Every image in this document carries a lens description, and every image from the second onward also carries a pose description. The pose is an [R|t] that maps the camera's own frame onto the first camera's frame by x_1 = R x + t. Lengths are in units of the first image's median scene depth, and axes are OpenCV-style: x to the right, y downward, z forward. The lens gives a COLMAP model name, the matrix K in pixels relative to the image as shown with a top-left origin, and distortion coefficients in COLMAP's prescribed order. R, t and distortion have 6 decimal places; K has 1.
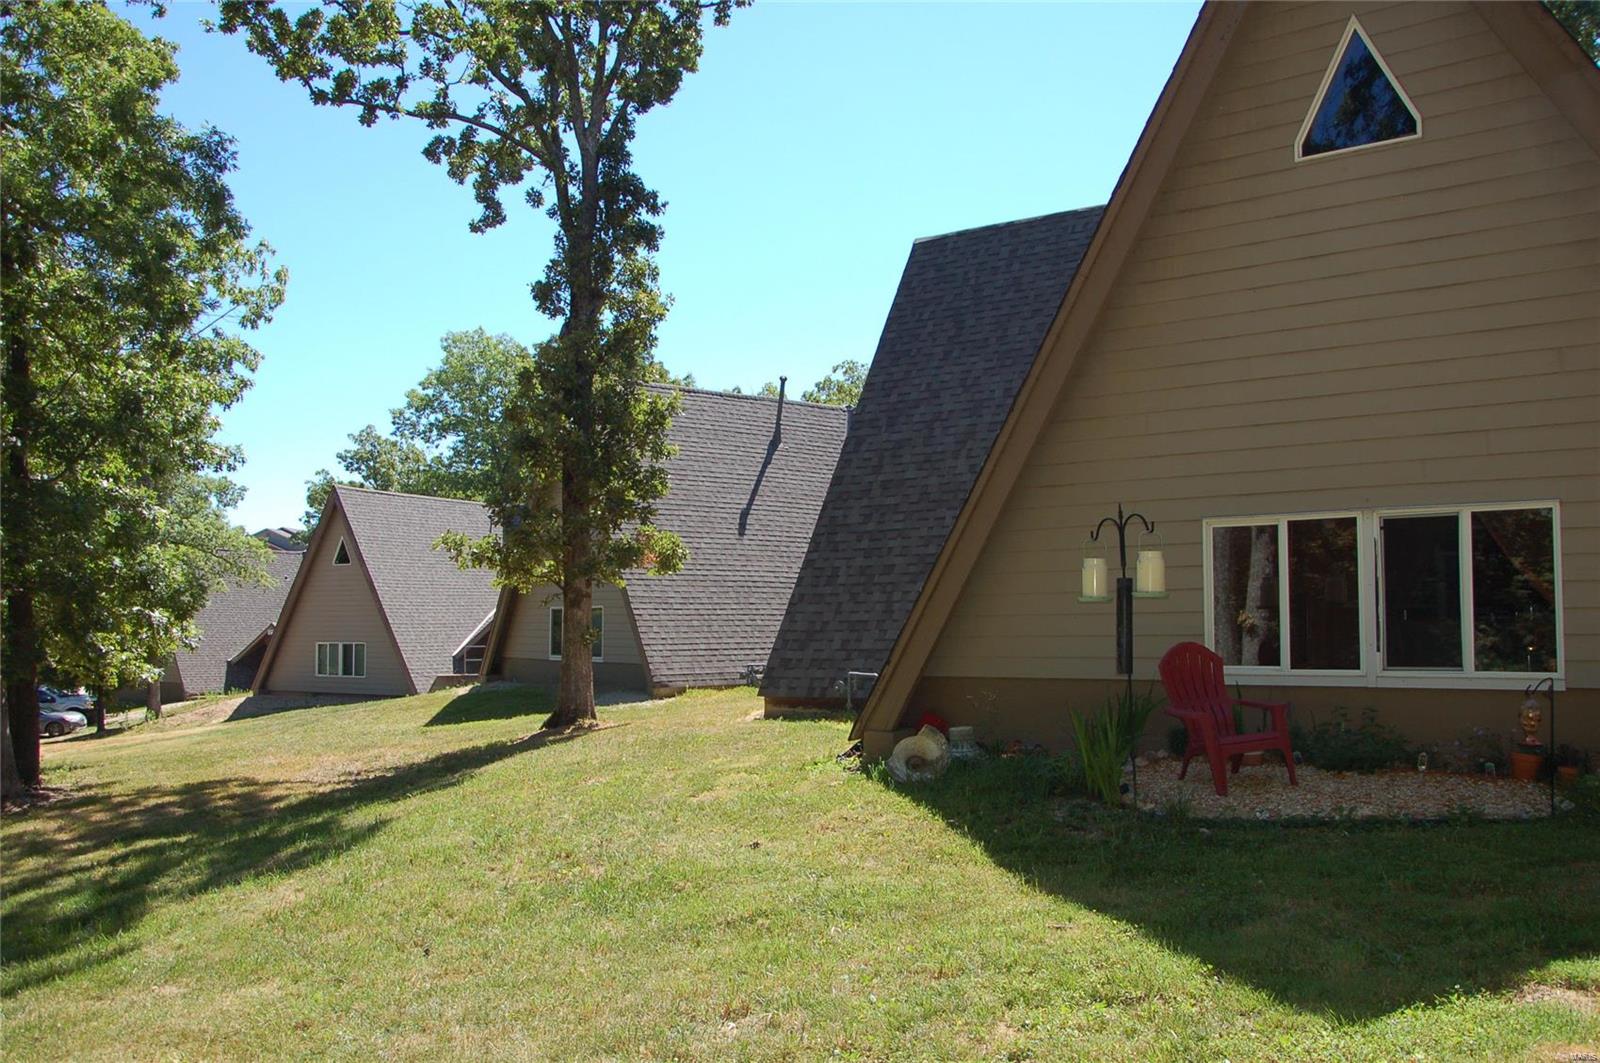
lens RADIAL K [[1383.1, 0, 793.3], [0, 1383.1, 551.2], [0, 0, 1]] dist [-0.139650, 0.202721]
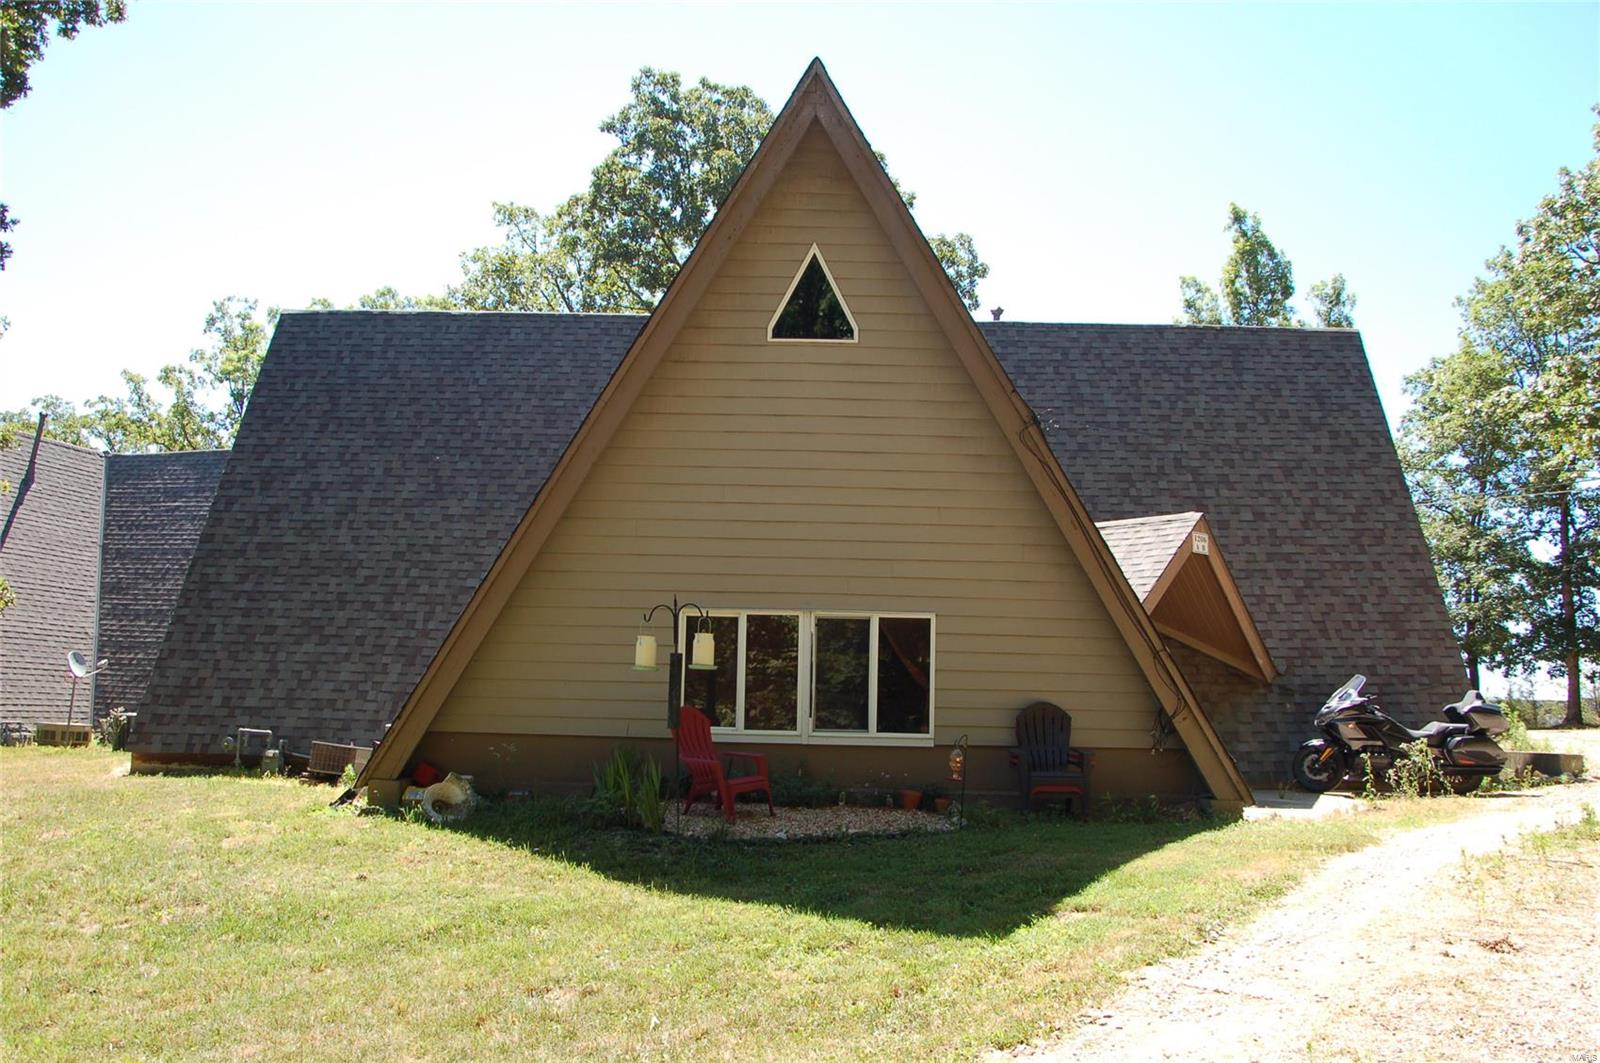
lens RADIAL K [[1383.1, 0, 793.3], [0, 1383.1, 551.2], [0, 0, 1]] dist [-0.139650, 0.202721]
pose [[0.806298, 0.089556, 0.584691, -0.207590], [-0.057803, 0.995671, -0.072794, 0.005890], [-0.588679, 0.024897, 0.807984, -0.048240]]
